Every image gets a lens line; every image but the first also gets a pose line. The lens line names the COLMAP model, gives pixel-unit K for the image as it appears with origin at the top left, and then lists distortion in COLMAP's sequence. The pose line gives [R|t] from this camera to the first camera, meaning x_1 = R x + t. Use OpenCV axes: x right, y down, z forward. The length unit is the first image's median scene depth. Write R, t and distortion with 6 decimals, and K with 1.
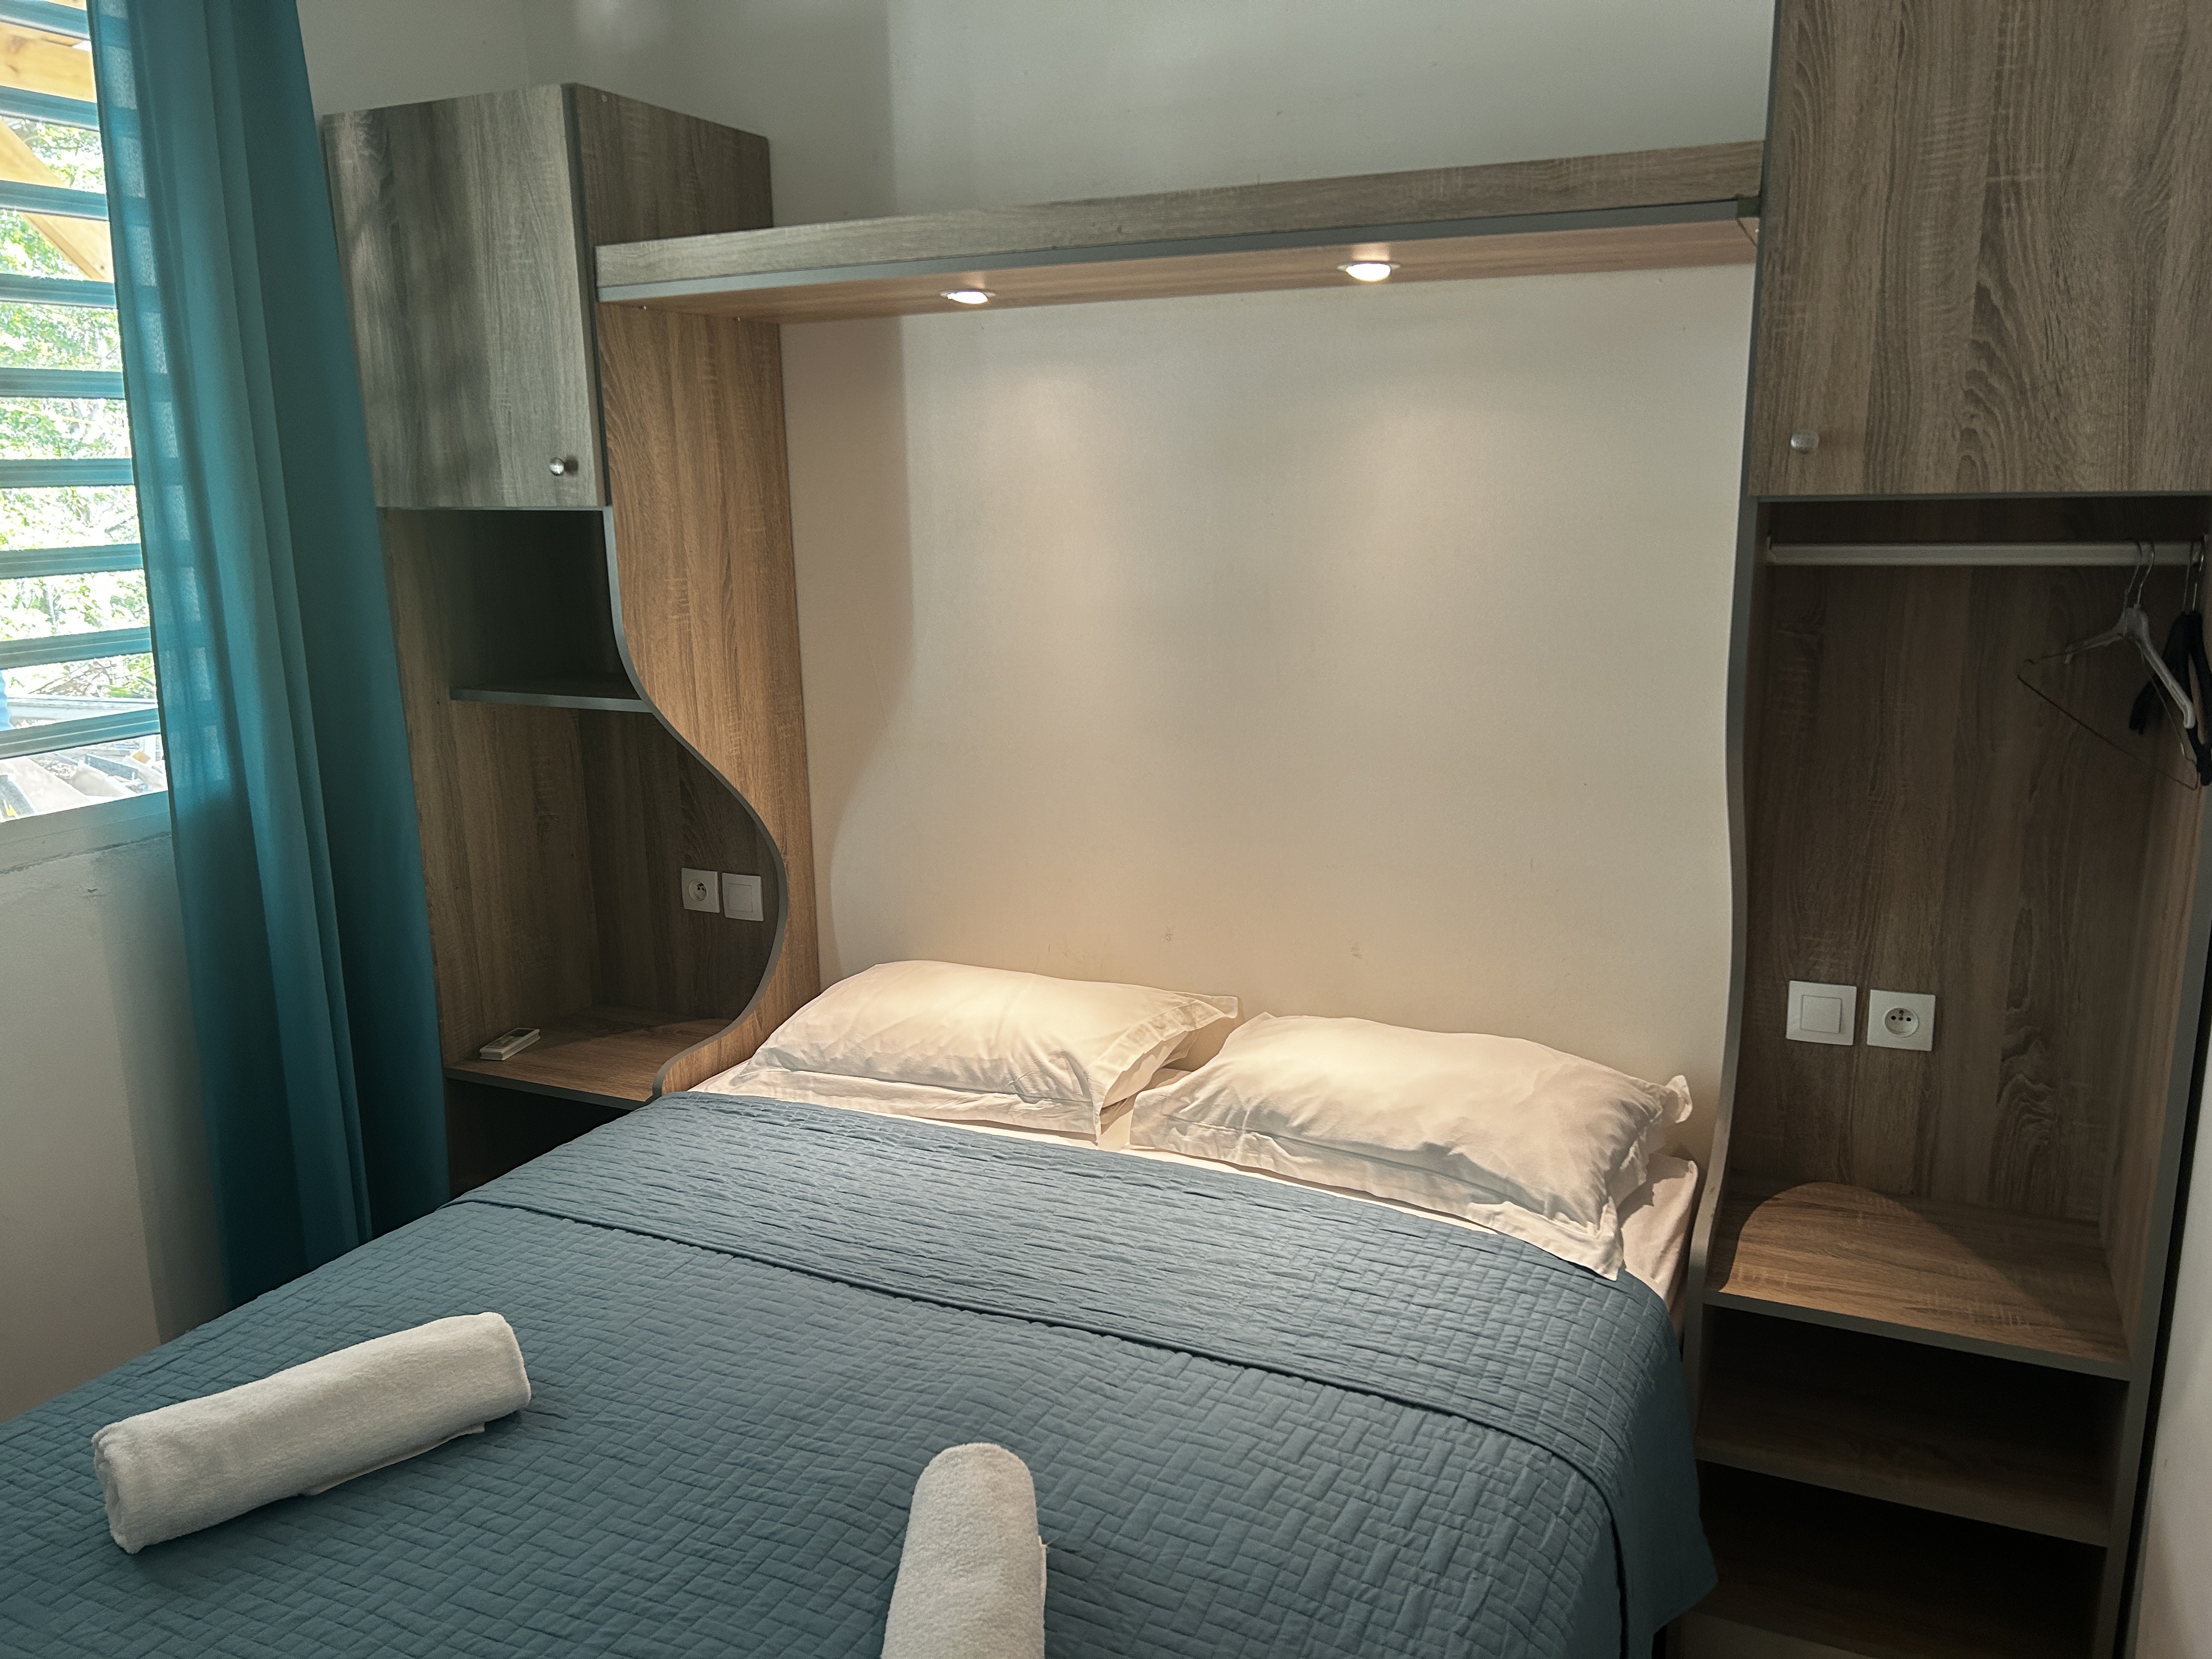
lens RADIAL K [[1668.2, 0, 1135.0], [0, 1668.2, 843.8], [0, 0, 1]] dist [0.048550, -0.043128]
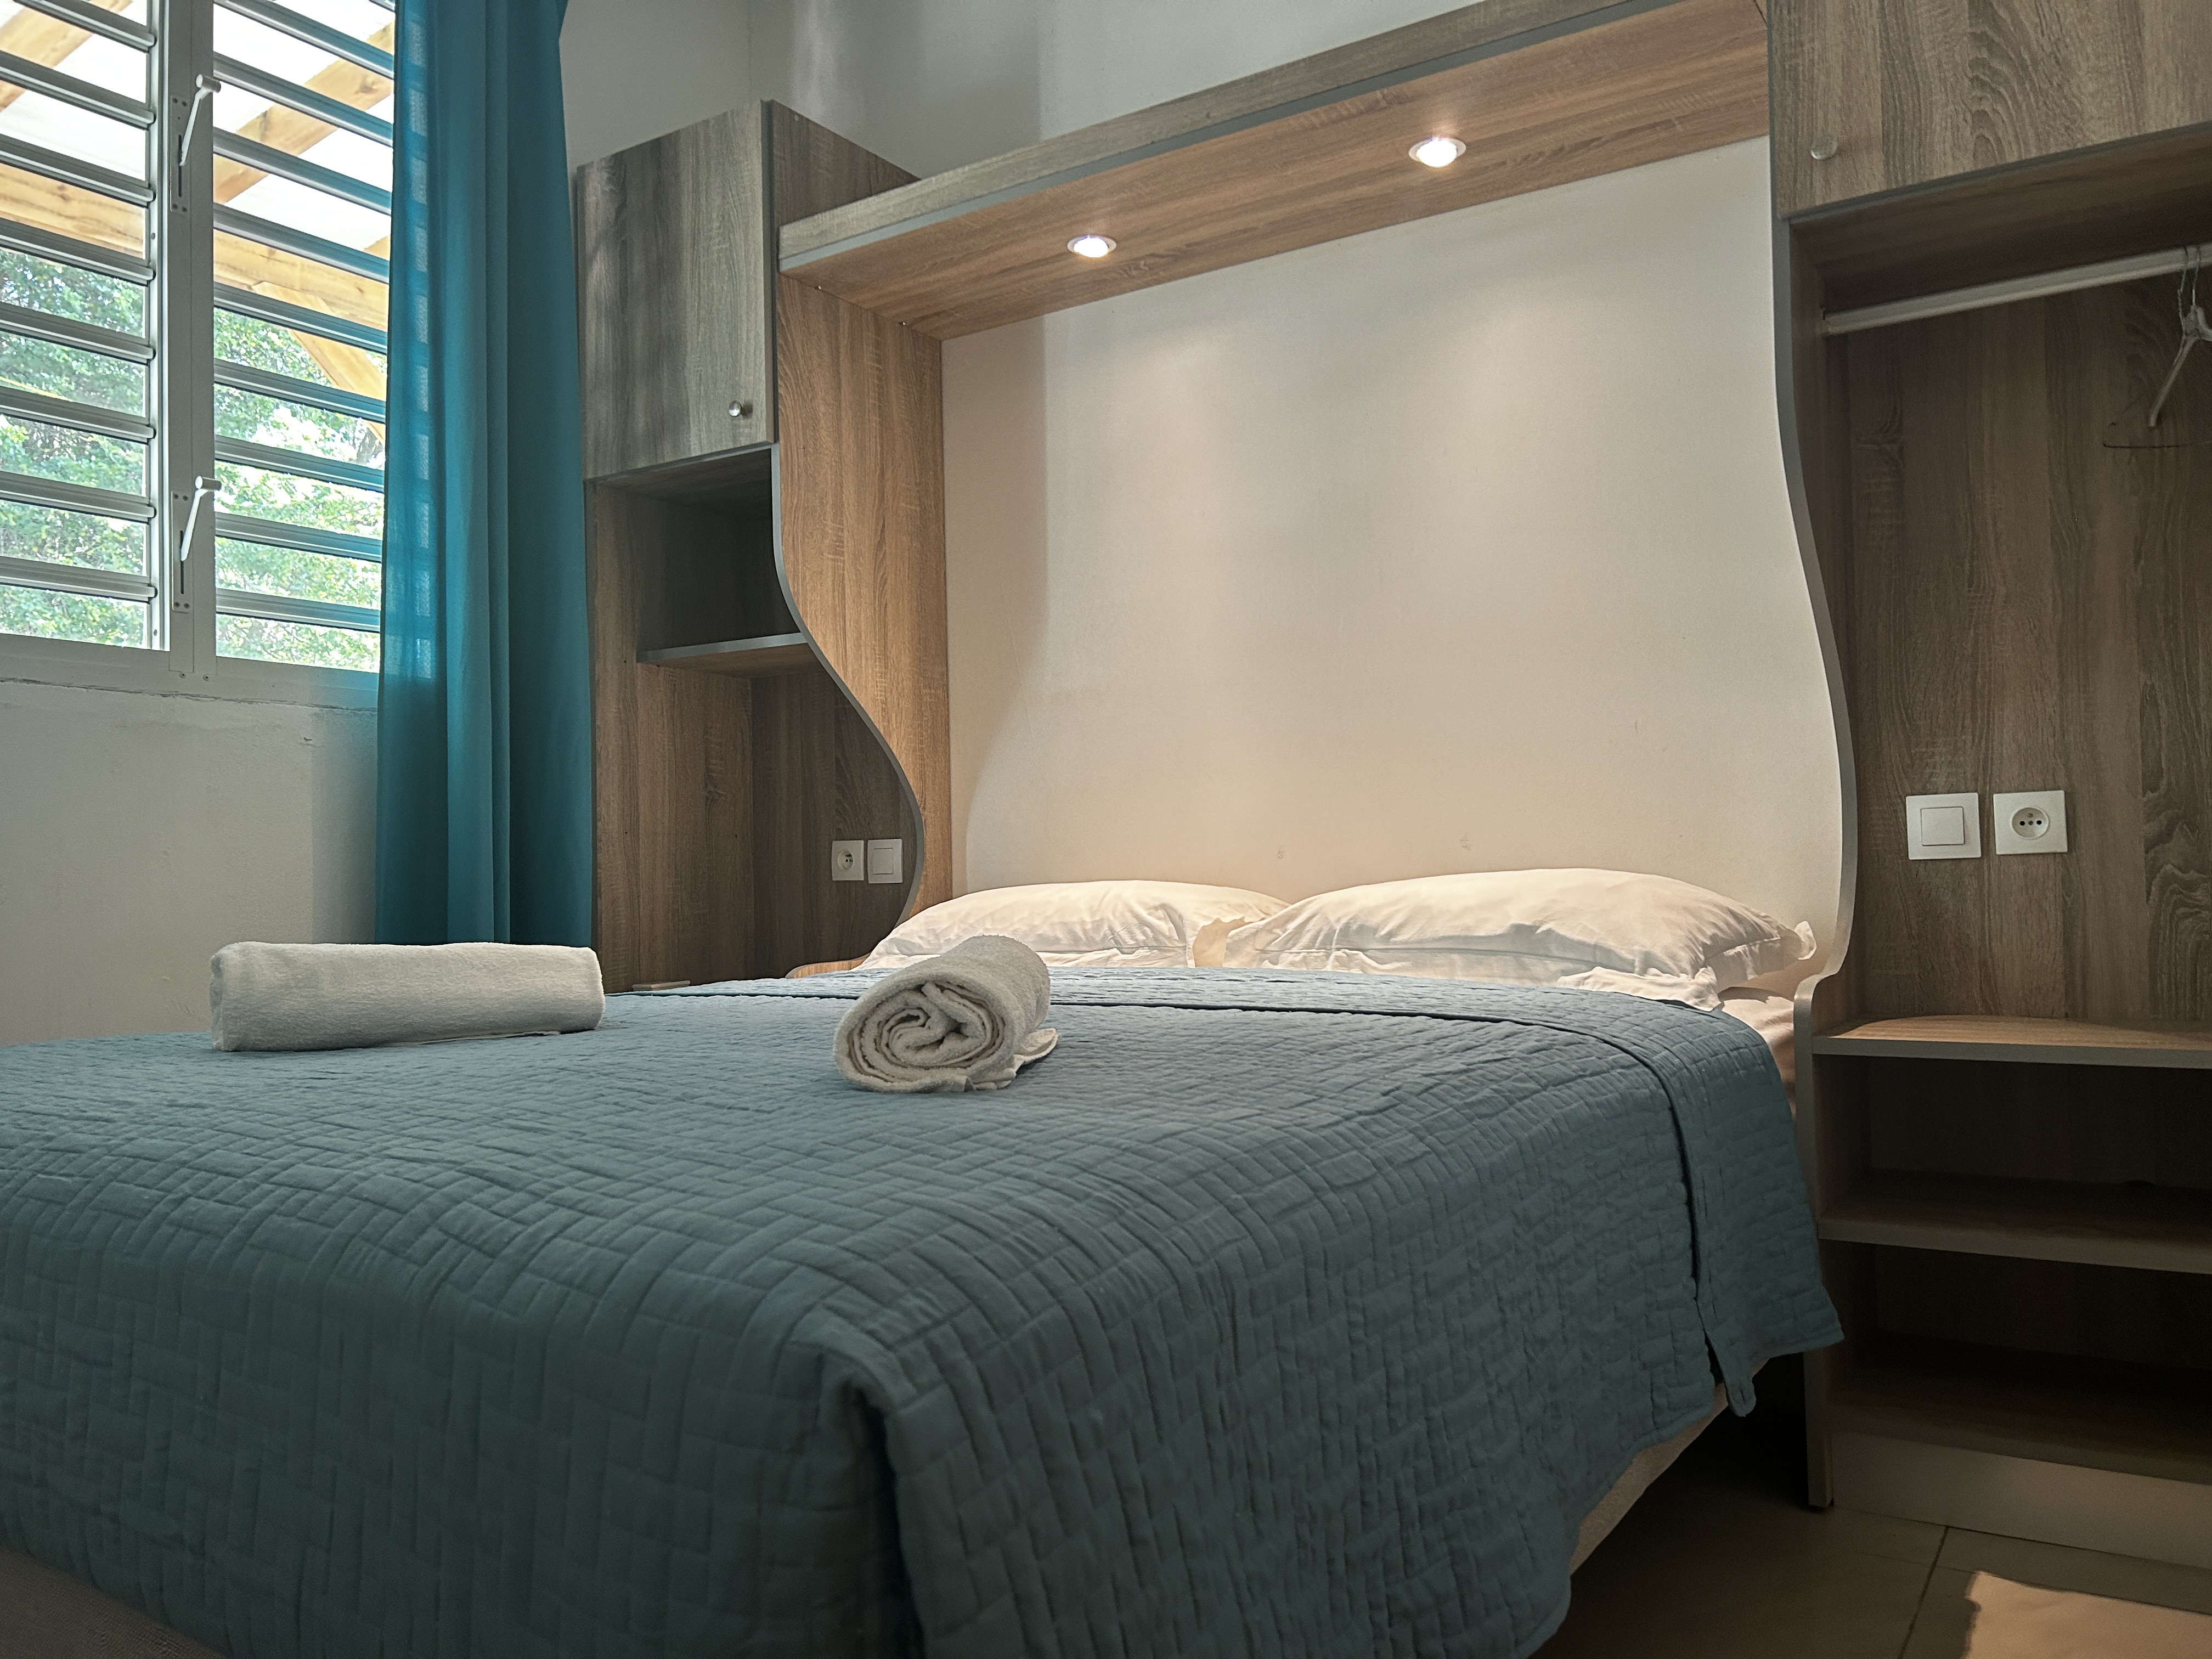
lens RADIAL K [[1666.0, 0, 1112.9], [0, 1666.0, 832.9], [0, 0, 1]] dist [0.069436, -0.083842]
pose [[0.989020, -0.010218, -0.147430, 0.083468], [-0.026498, 0.969178, -0.244934, 0.358029], [0.145388, 0.246151, 0.958265, 0.012741]]
